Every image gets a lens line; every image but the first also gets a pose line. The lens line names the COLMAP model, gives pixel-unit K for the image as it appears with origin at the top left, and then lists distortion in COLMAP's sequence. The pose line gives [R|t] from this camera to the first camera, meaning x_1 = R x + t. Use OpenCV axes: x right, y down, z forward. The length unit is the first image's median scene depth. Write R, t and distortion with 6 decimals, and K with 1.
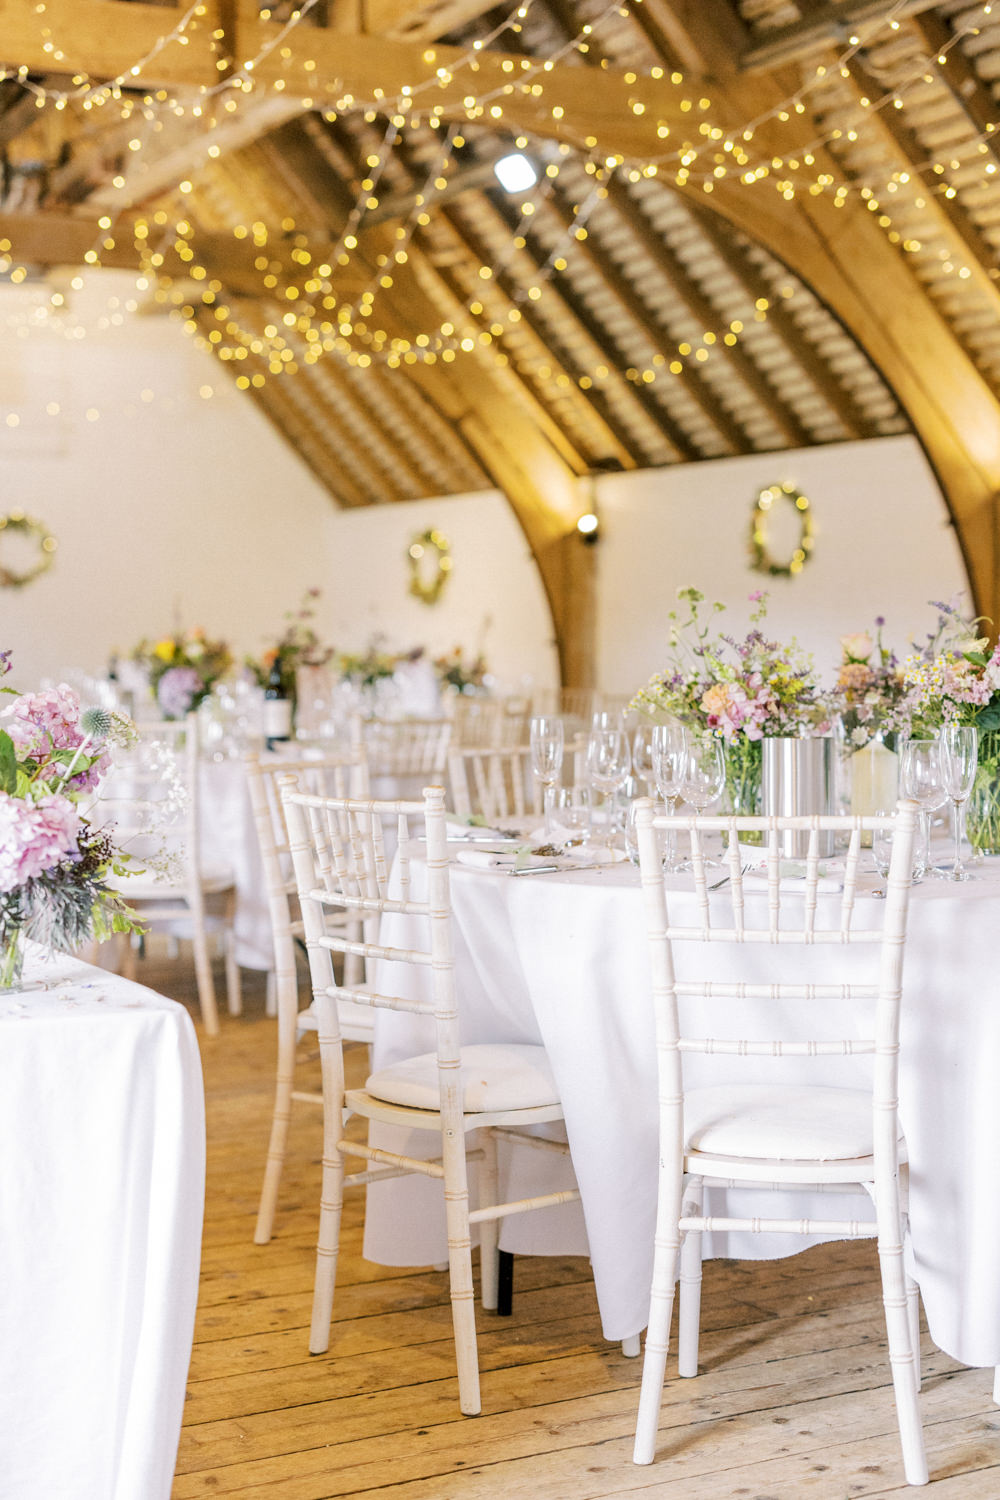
lens RADIAL K [[2042.3, 0, 500.0], [0, 2042.3, 750.0], [0, 0, 1]] dist [0.017019, -0.051568]
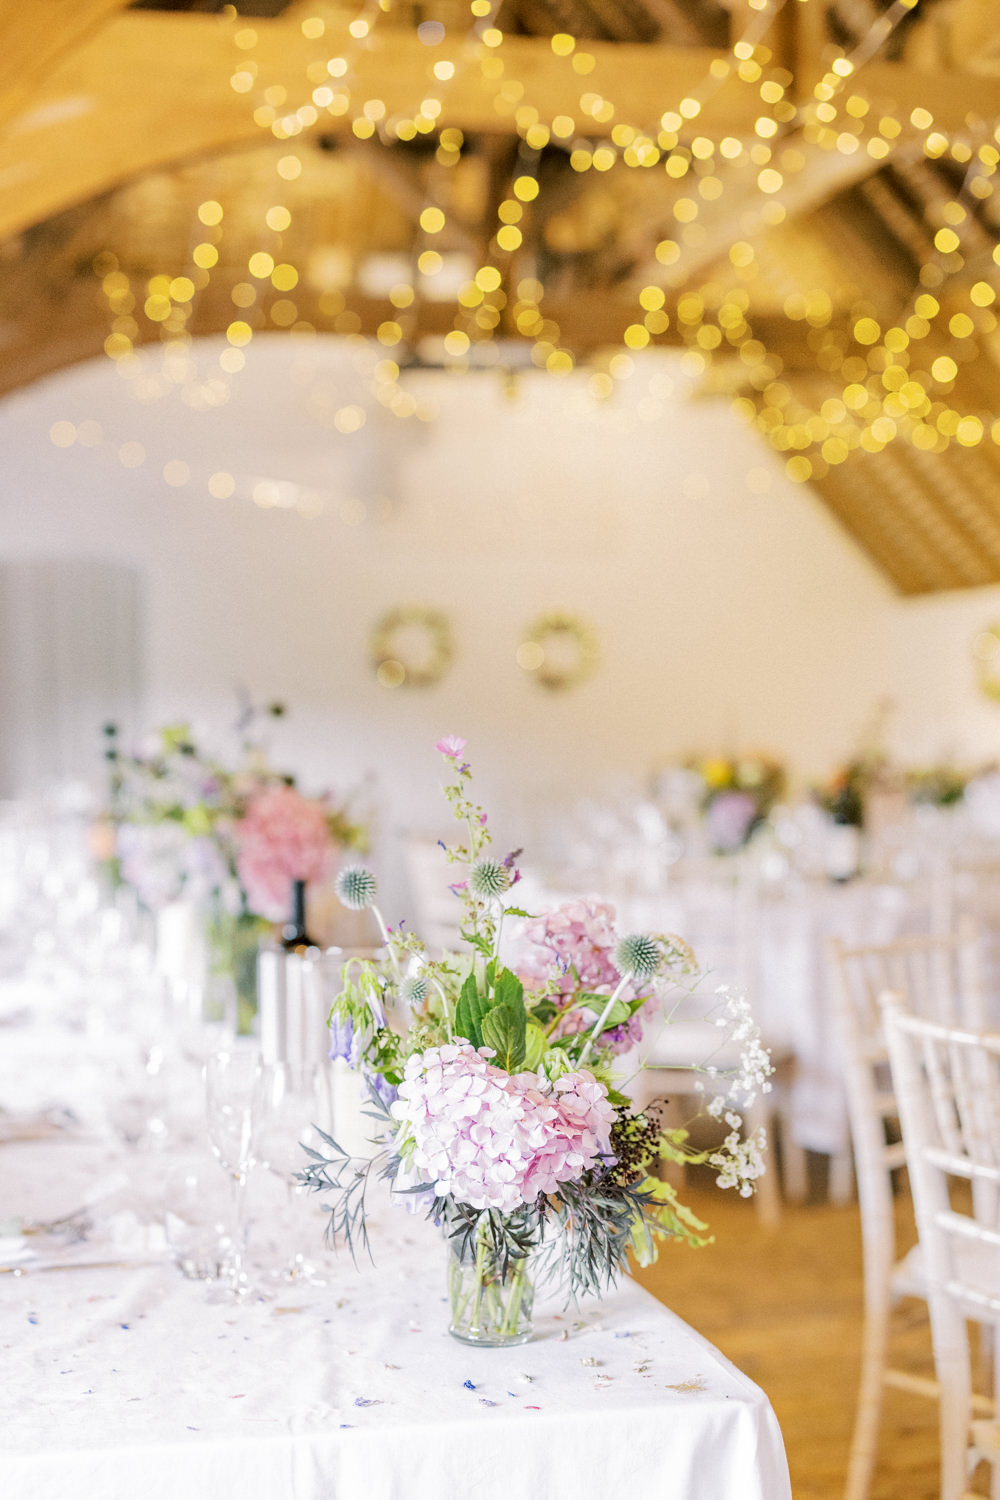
lens RADIAL K [[2042.3, 0, 500.0], [0, 2042.3, 750.0], [0, 0, 1]] dist [0.017019, -0.051568]
pose [[0.965479, -0.001984, -0.260473, -0.057898], [-0.009256, 0.999078, -0.041915, -0.049358], [0.260316, 0.042879, 0.964571, 0.293718]]
